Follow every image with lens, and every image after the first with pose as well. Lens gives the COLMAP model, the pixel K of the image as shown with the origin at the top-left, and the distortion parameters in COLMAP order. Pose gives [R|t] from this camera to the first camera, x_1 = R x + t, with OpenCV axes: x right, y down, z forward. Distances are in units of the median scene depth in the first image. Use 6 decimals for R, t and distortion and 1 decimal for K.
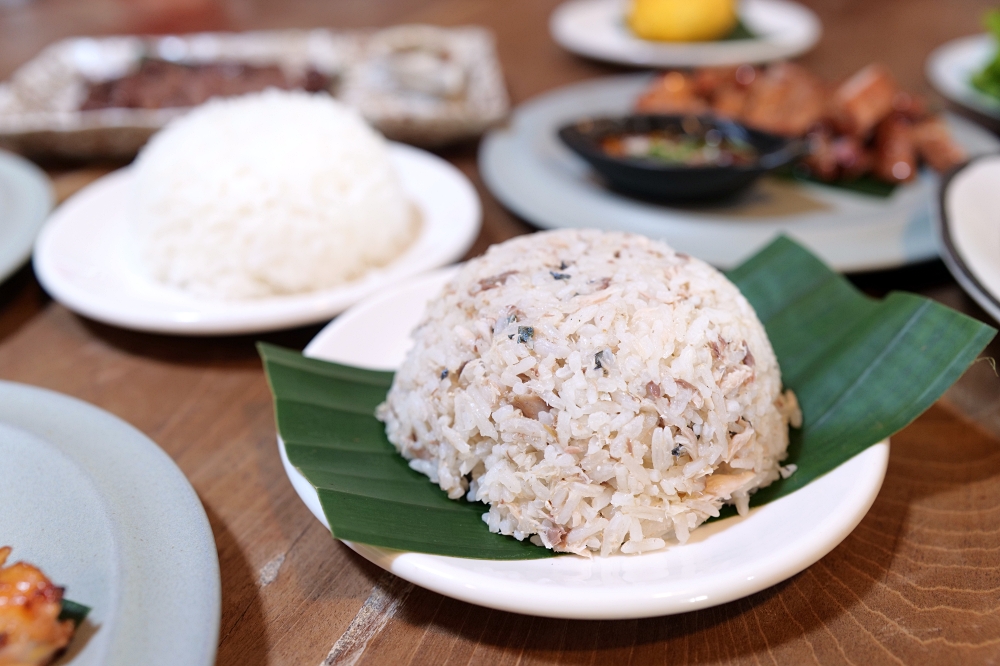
lens RADIAL K [[980.0, 0, 500.0], [0, 980.0, 333.0], [0, 0, 1]] dist [0.015680, 0.014025]
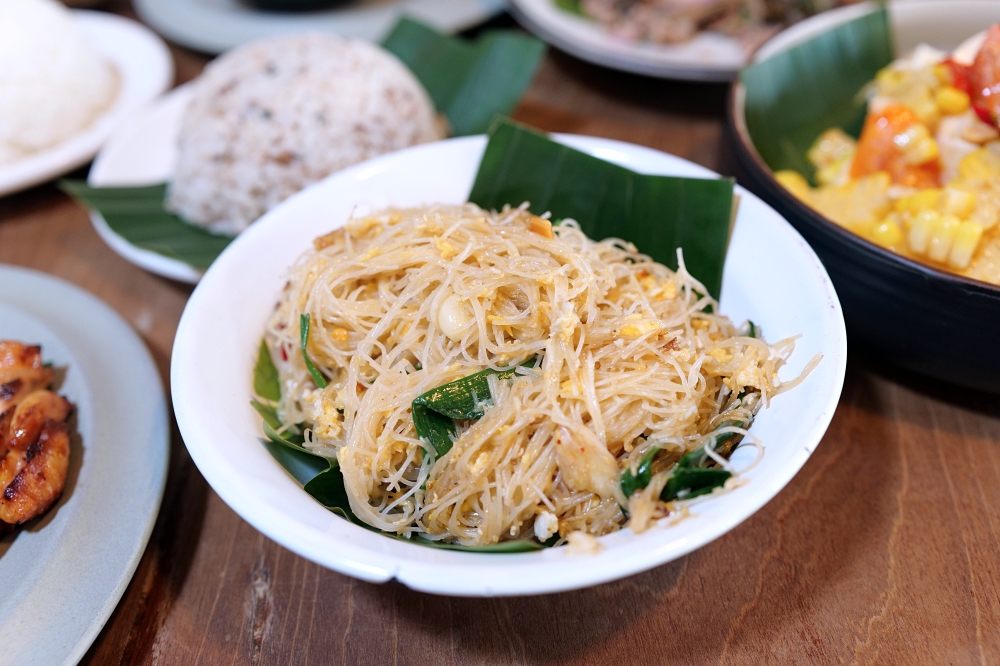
lens RADIAL K [[980.0, 0, 500.0], [0, 980.0, 333.0], [0, 0, 1]] dist [0.015680, 0.014025]
pose [[0.901732, -0.316997, 0.293926, -0.184995], [0.257373, 0.939957, 0.224144, 0.065096], [-0.347330, -0.126469, 0.929176, -0.521906]]
